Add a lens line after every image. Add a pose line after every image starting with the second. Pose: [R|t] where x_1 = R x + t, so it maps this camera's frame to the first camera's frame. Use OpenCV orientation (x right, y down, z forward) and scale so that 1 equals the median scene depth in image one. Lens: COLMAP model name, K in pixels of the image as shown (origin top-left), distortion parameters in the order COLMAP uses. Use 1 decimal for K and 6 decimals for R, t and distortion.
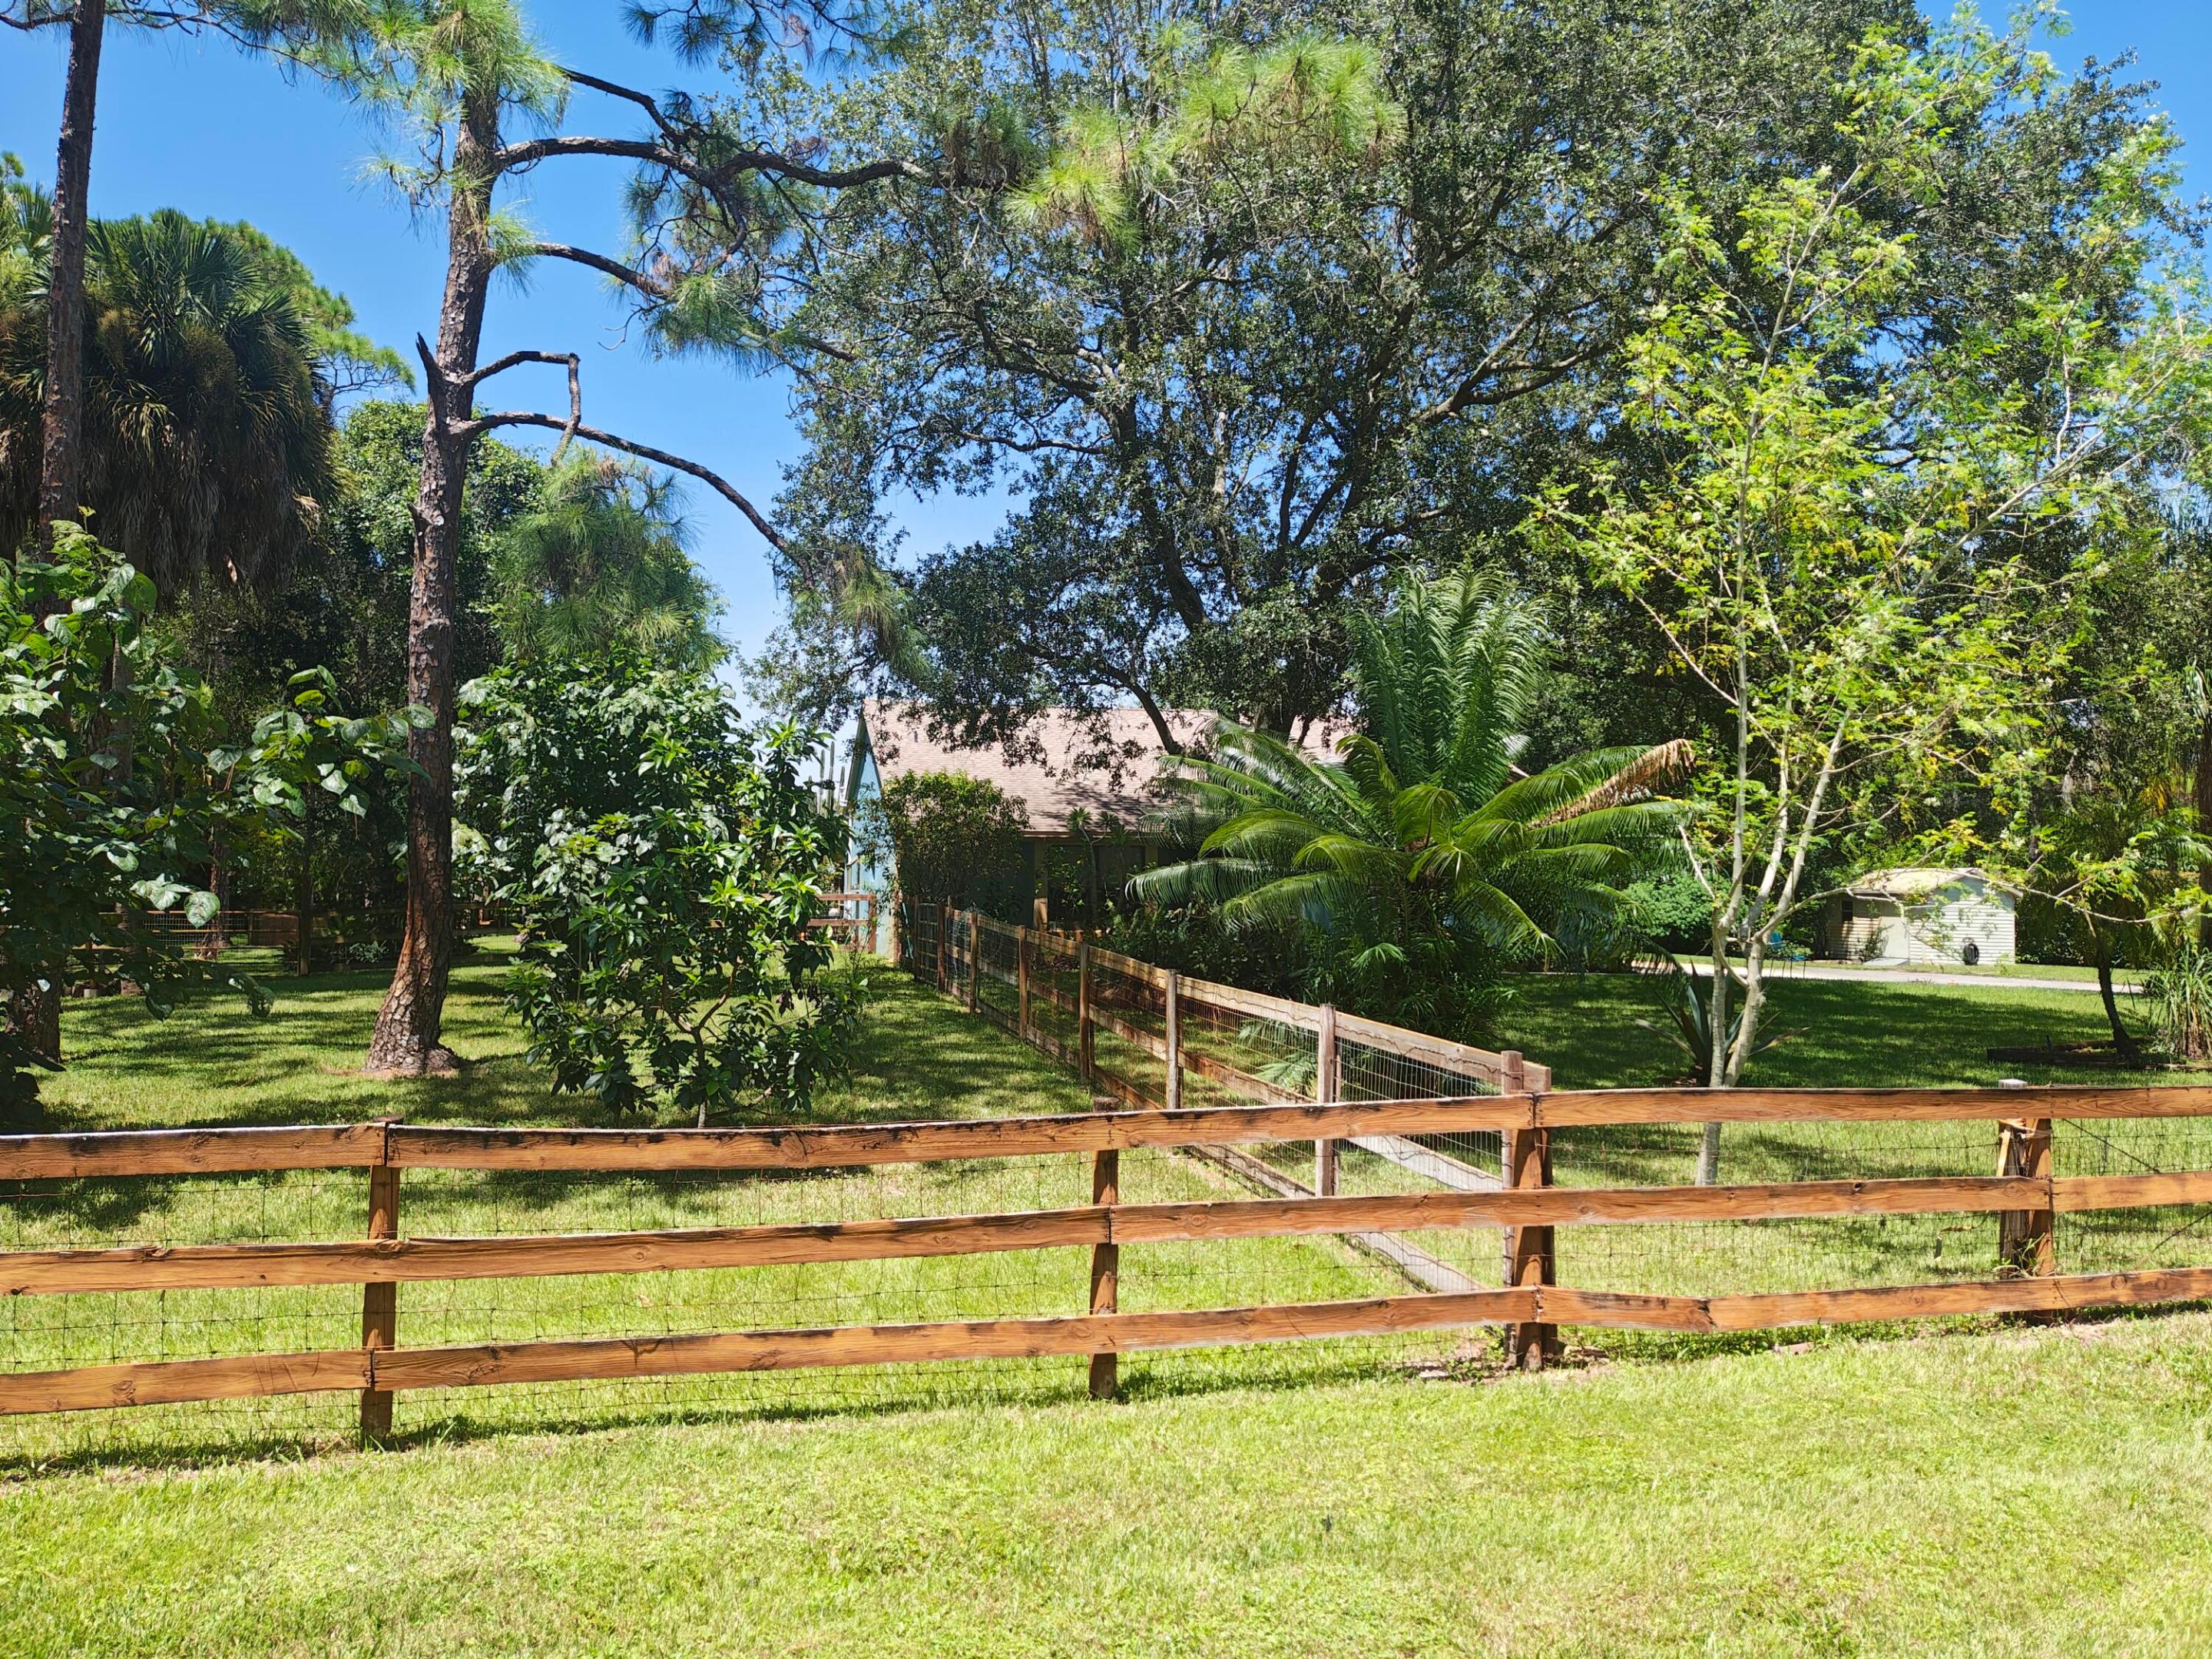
lens RADIAL K [[1554.4, 0, 1106.1], [0, 1554.4, 785.0], [0, 0, 1]] dist [0.000107, -0.035204]
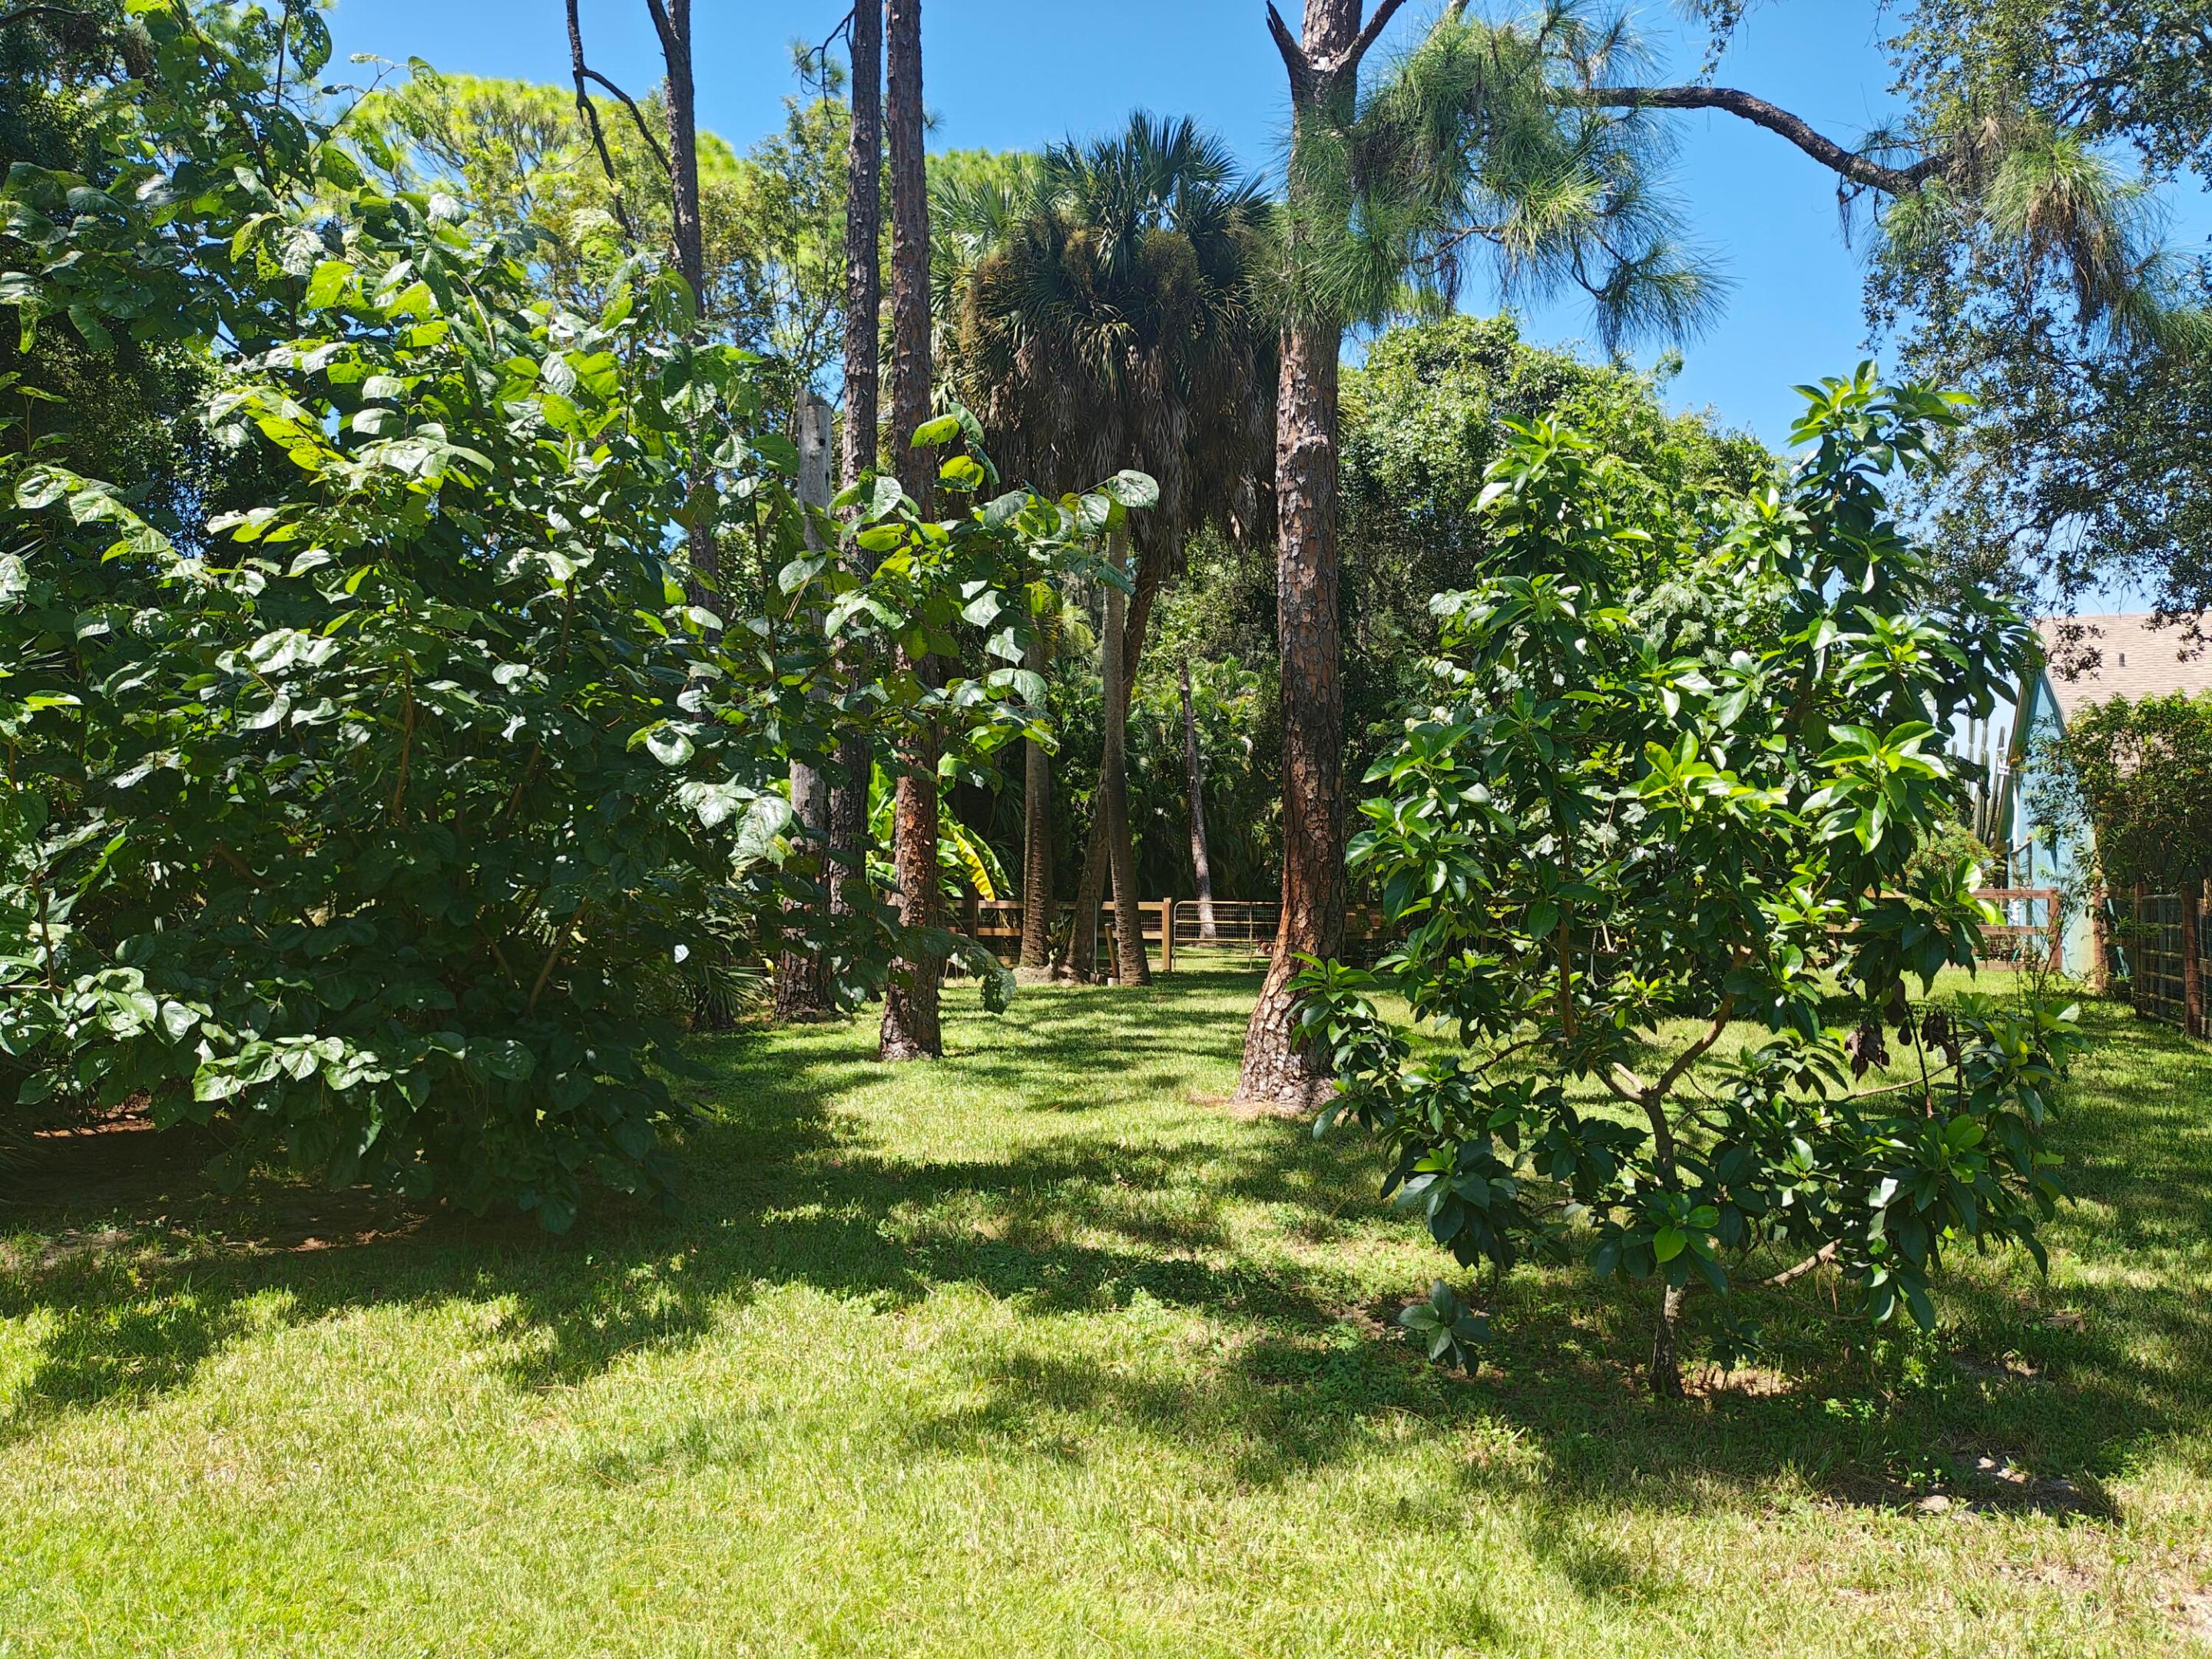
lens RADIAL K [[1635.3, 0, 1106.0], [0, 1635.3, 829.5], [0, 0, 1]] dist [0.080776, -0.116985]
pose [[0.787174, -0.016114, -0.616520, -0.065956], [0.031916, 0.999384, 0.014629, 0.049091], [0.615904, -0.031192, 0.787203, 0.382840]]
